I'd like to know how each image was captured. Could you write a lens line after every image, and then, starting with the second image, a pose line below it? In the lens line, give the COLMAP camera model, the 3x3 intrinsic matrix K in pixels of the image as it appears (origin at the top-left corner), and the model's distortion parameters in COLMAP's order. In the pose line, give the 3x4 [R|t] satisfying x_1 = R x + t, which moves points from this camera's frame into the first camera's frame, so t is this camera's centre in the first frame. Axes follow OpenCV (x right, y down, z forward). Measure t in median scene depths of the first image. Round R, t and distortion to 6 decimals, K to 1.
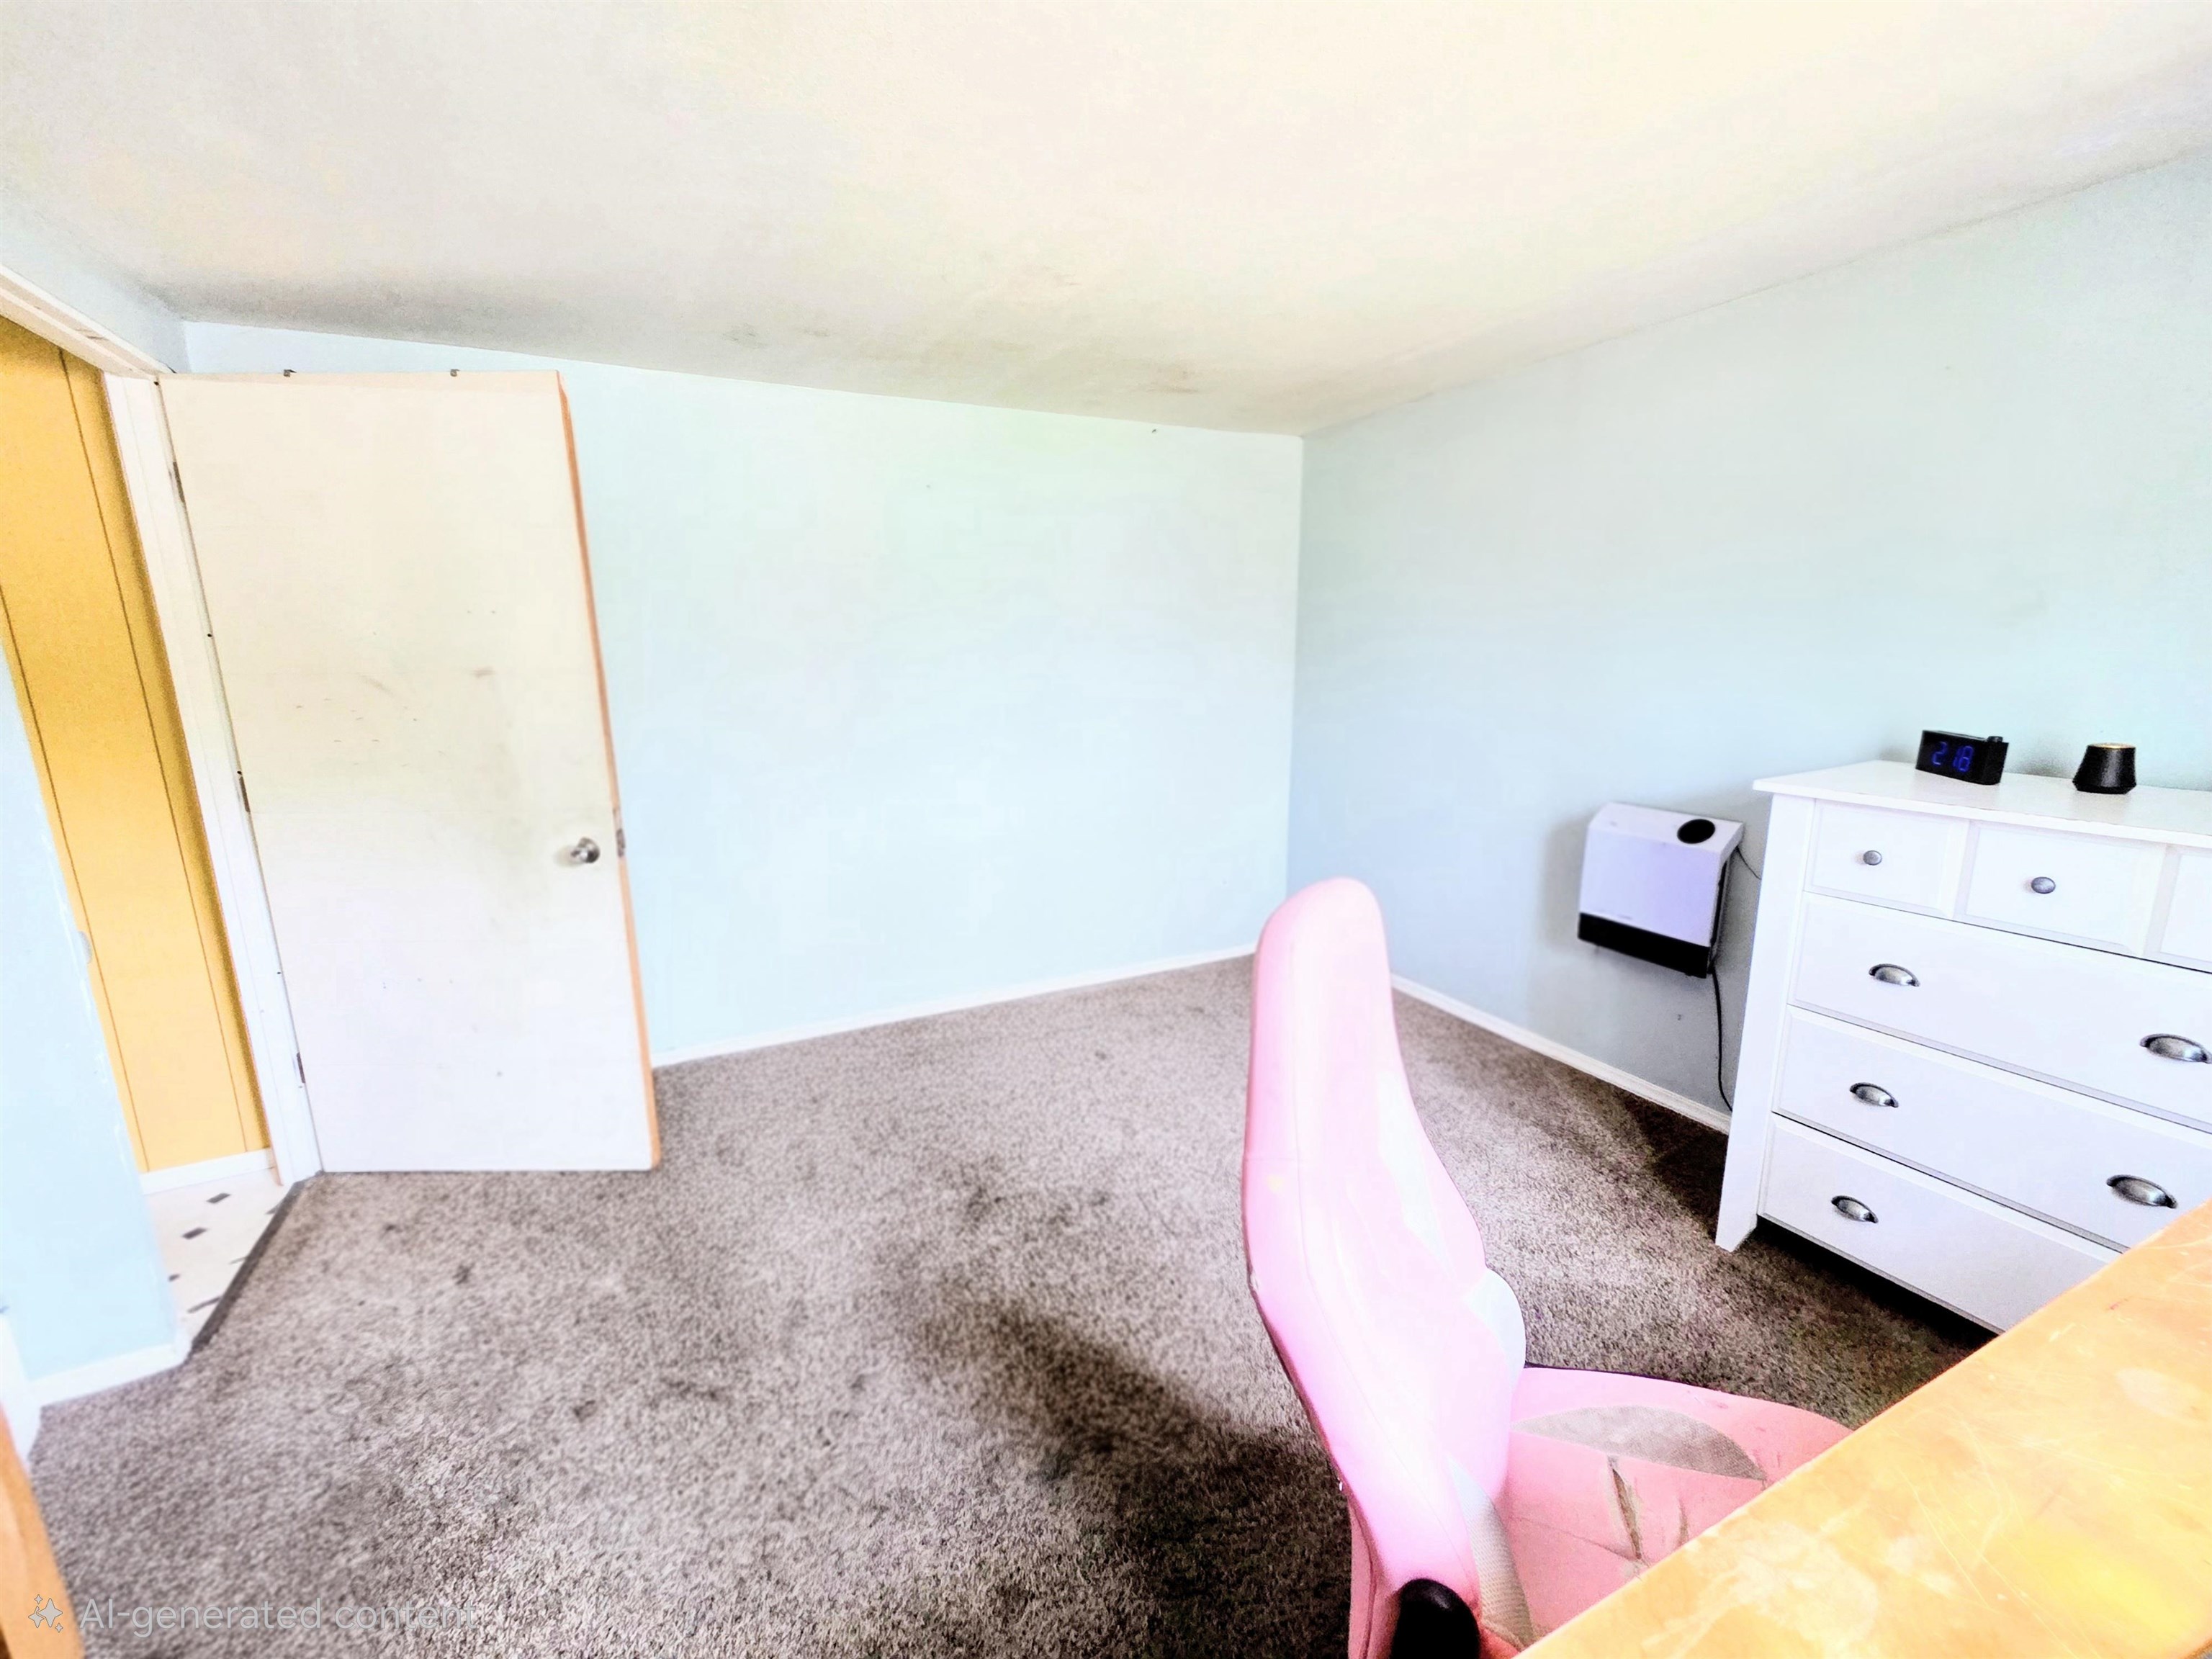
lens RADIAL K [[907.1, 0, 1081.9], [0, 907.1, 829.2], [0, 0, 1]] dist [0.000342, -0.000082]
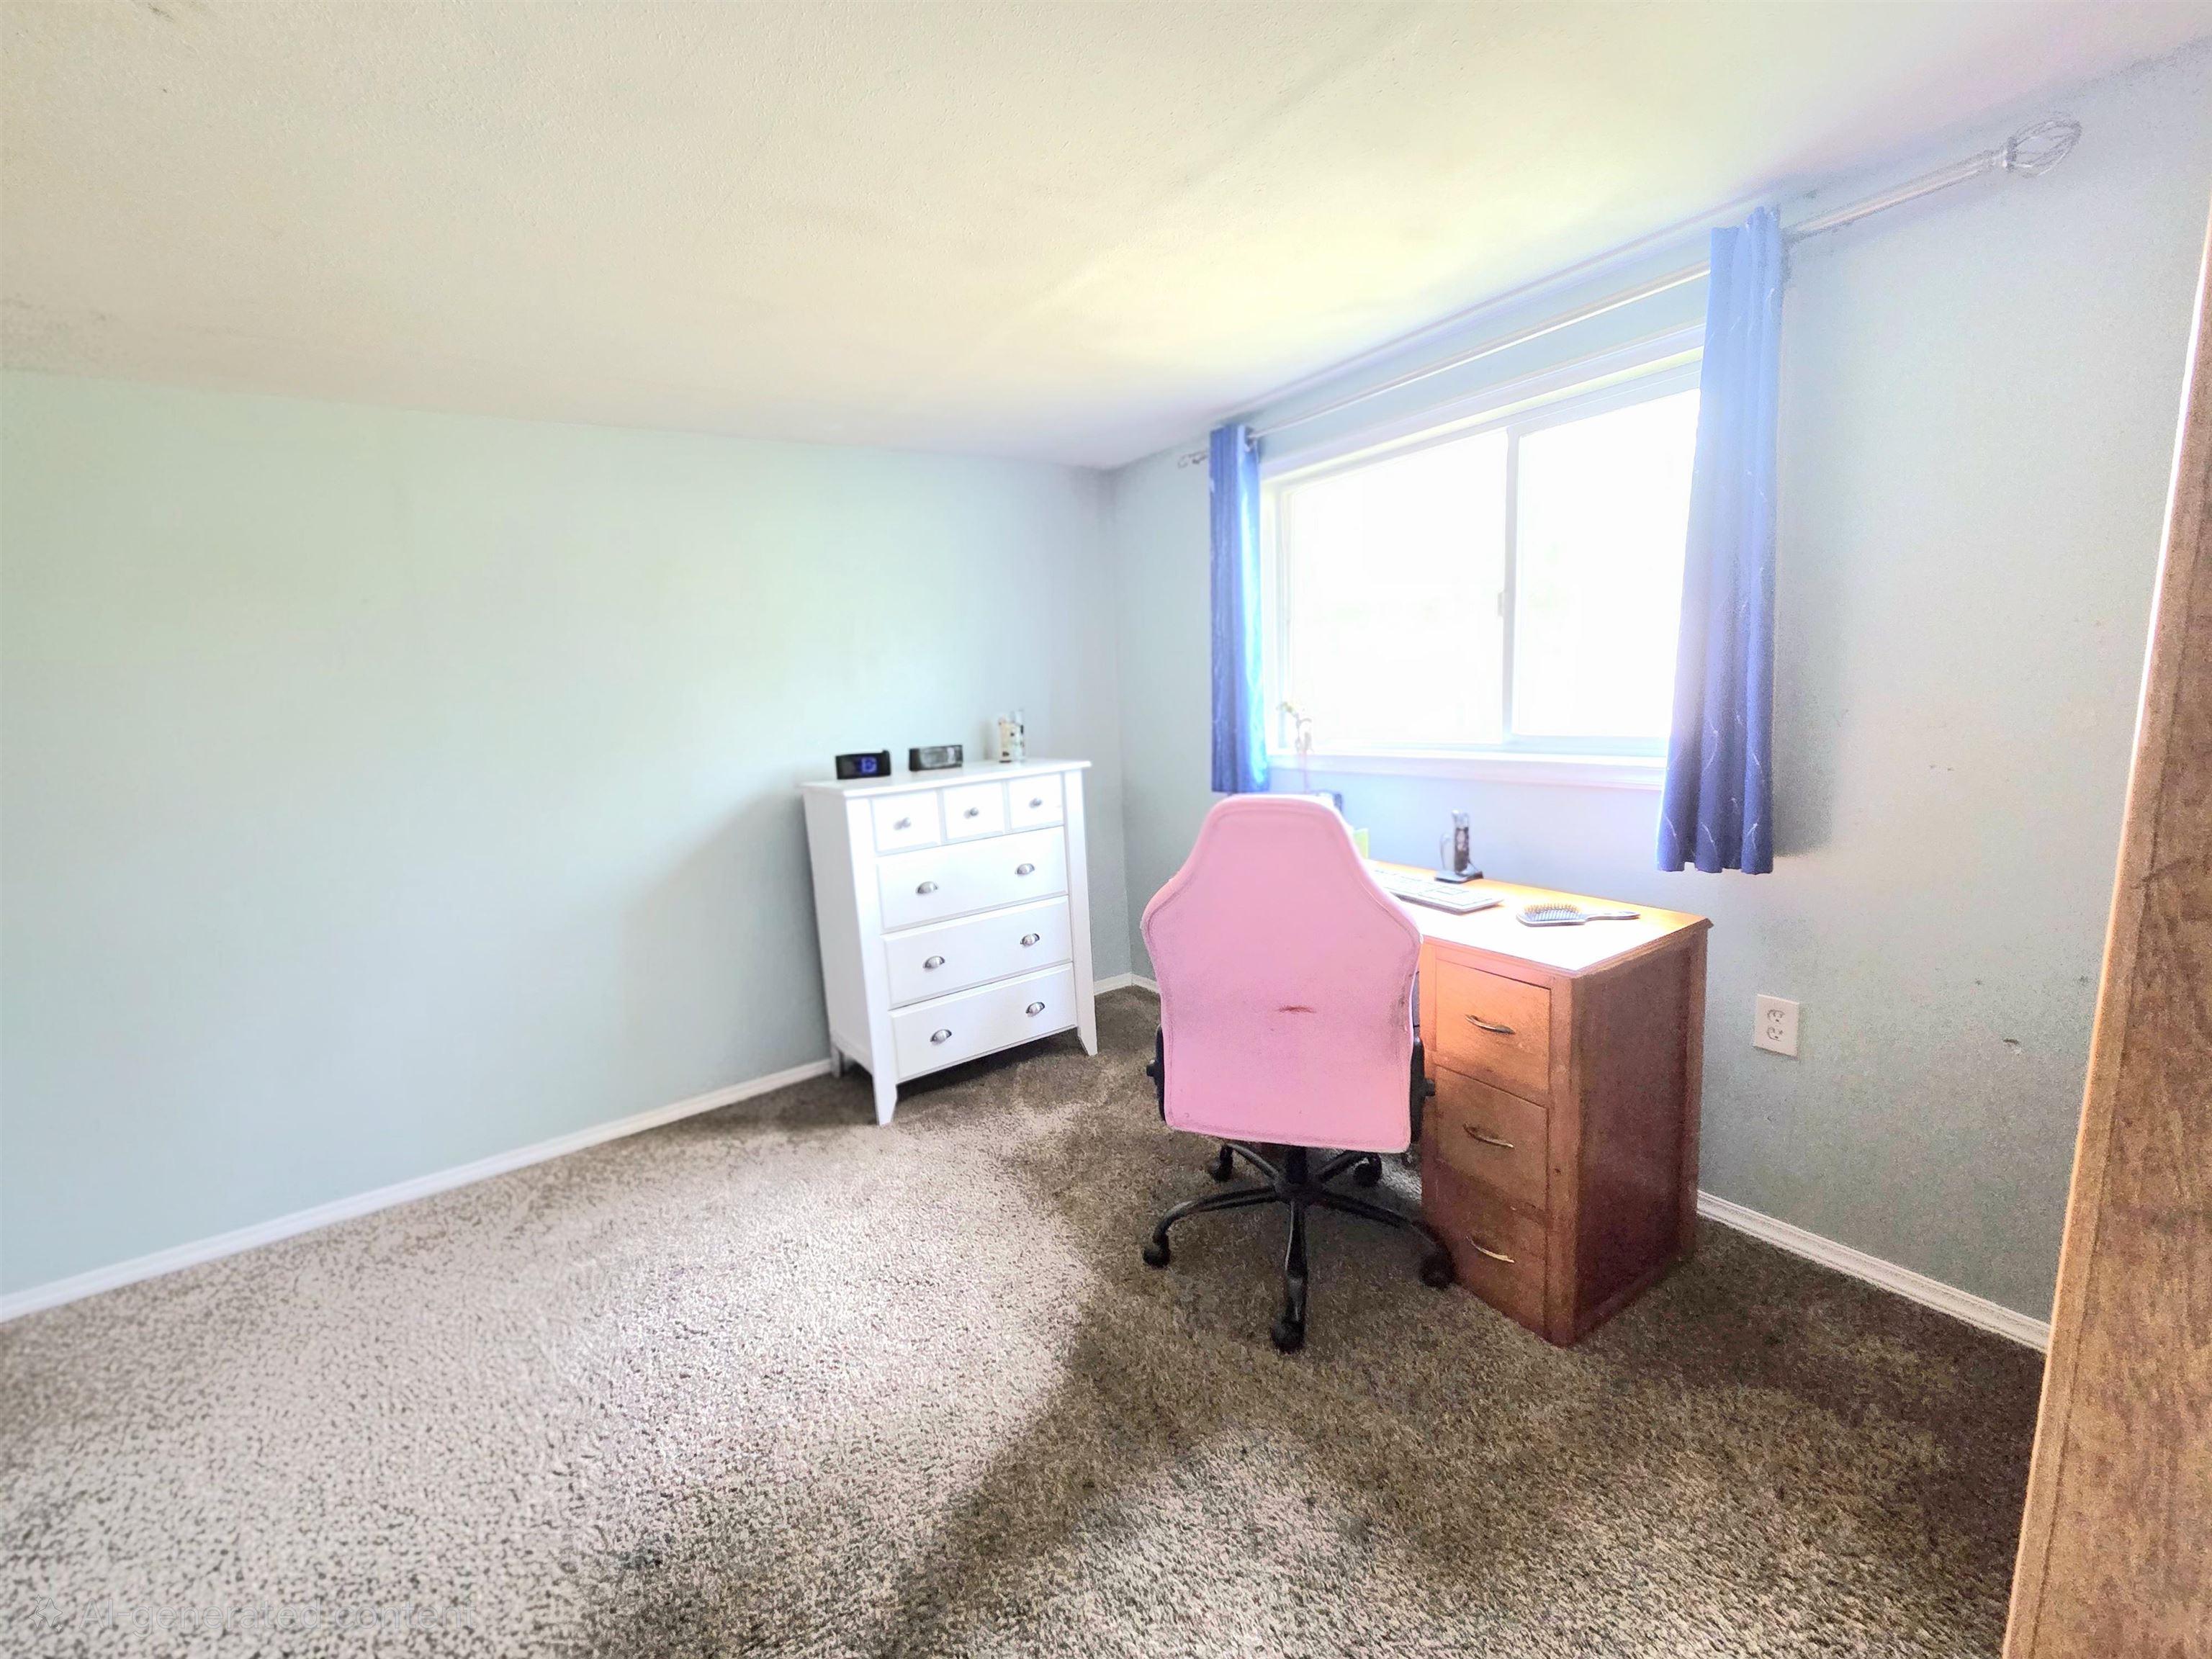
lens RADIAL K [[907.1, 0, 1081.9], [0, 907.1, 829.2], [0, 0, 1]] dist [0.000342, -0.000082]
pose [[-0.102991, -0.149466, 0.983388, -0.747486], [0.285097, 0.942731, 0.173144, -0.147378], [-0.952949, 0.298193, -0.054481, 0.755952]]
